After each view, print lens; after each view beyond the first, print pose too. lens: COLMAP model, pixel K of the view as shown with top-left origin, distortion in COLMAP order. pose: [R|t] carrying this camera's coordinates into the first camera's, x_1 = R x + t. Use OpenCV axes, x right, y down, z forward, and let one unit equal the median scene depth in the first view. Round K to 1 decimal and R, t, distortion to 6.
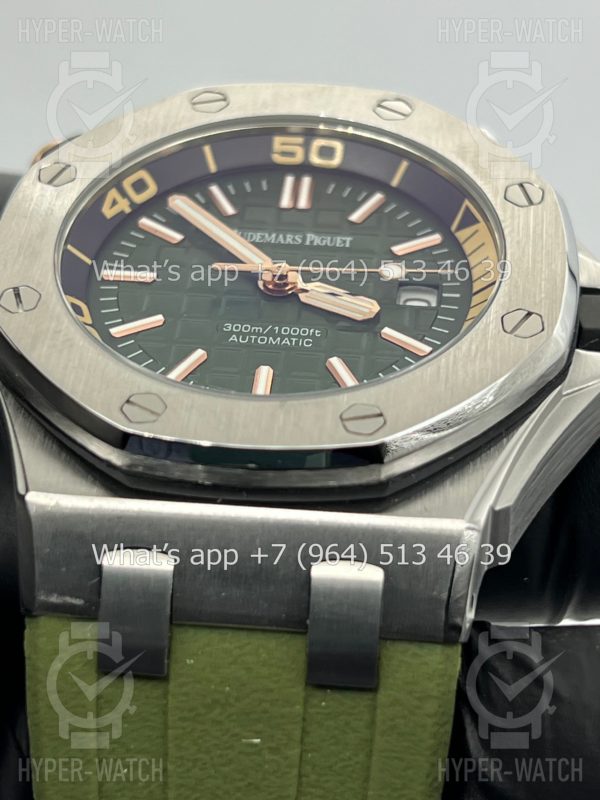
lens RADIAL K [[1872.3, 0, 298.7], [0, 1872.3, 400.2], [0, 0, 1]] dist [0.278550, 0.000000]
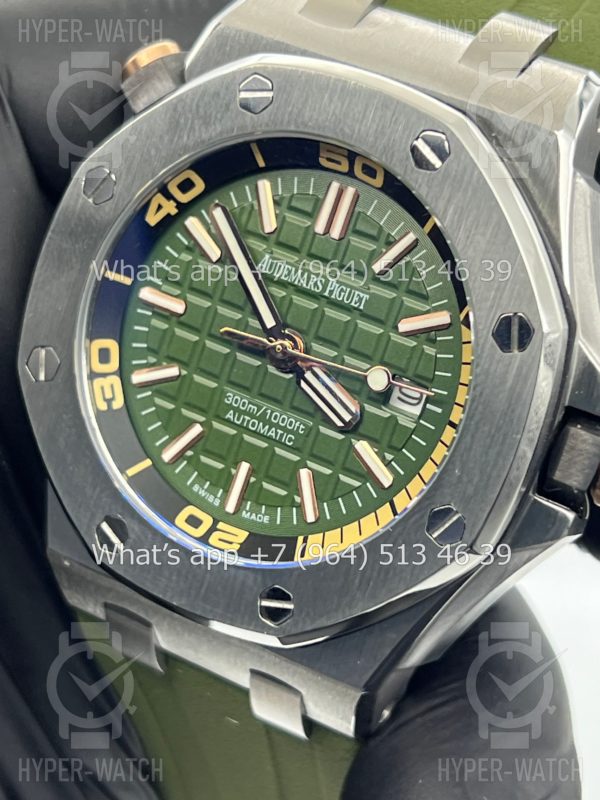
lens RADIAL K [[1872.3, 0, 302.2], [0, 1872.3, 404.3], [0, 0, 1]] dist [0.278550, 0.000000]
pose [[0.900105, 0.249288, -0.357305, 0.364706], [0.102705, 0.675593, 0.730086, -0.774397], [0.423395, -0.693851, 0.582501, 0.369675]]
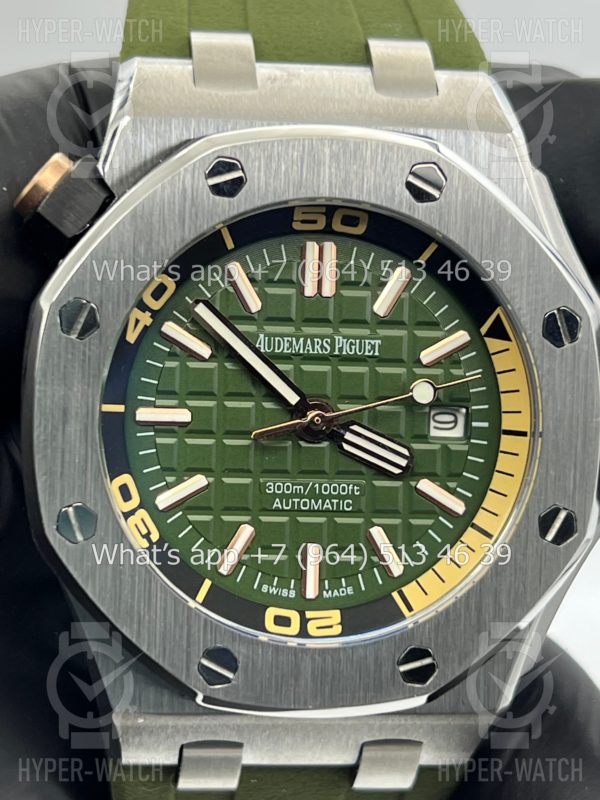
lens RADIAL K [[1872.3, 0, 303.0], [0, 1872.3, 399.8], [0, 0, 1]] dist [0.278550, 0.000000]
pose [[0.986629, -0.080125, 0.141924, -0.154357], [-0.053025, 0.665621, 0.744404, -0.798357], [-0.154113, -0.741976, 0.652473, 0.340191]]
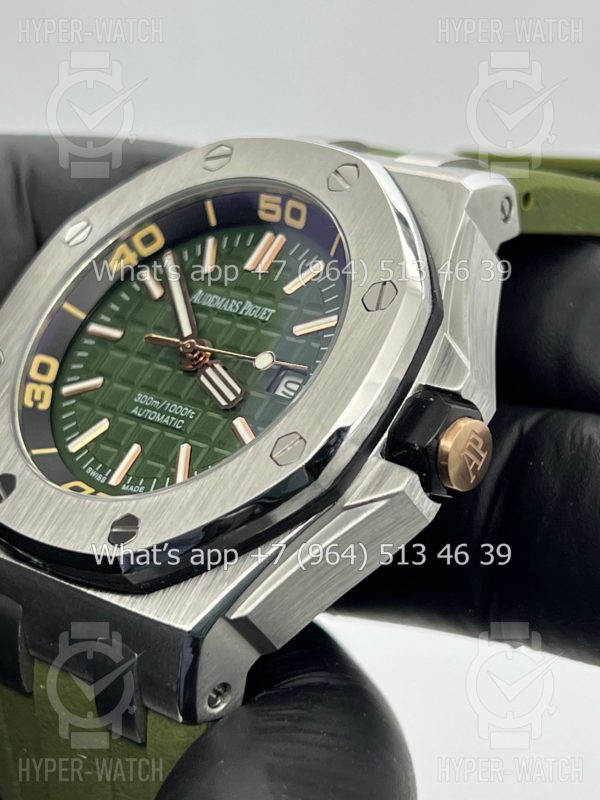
lens RADIAL K [[1872.3, 0, 299.0], [0, 1872.3, 398.8], [0, 0, 1]] dist [0.278550, 0.000000]
pose [[0.793121, 0.131303, -0.594742, 0.701105], [0.031434, 0.966360, 0.255266, -0.317135], [0.608252, -0.221152, 0.762313, 0.158642]]
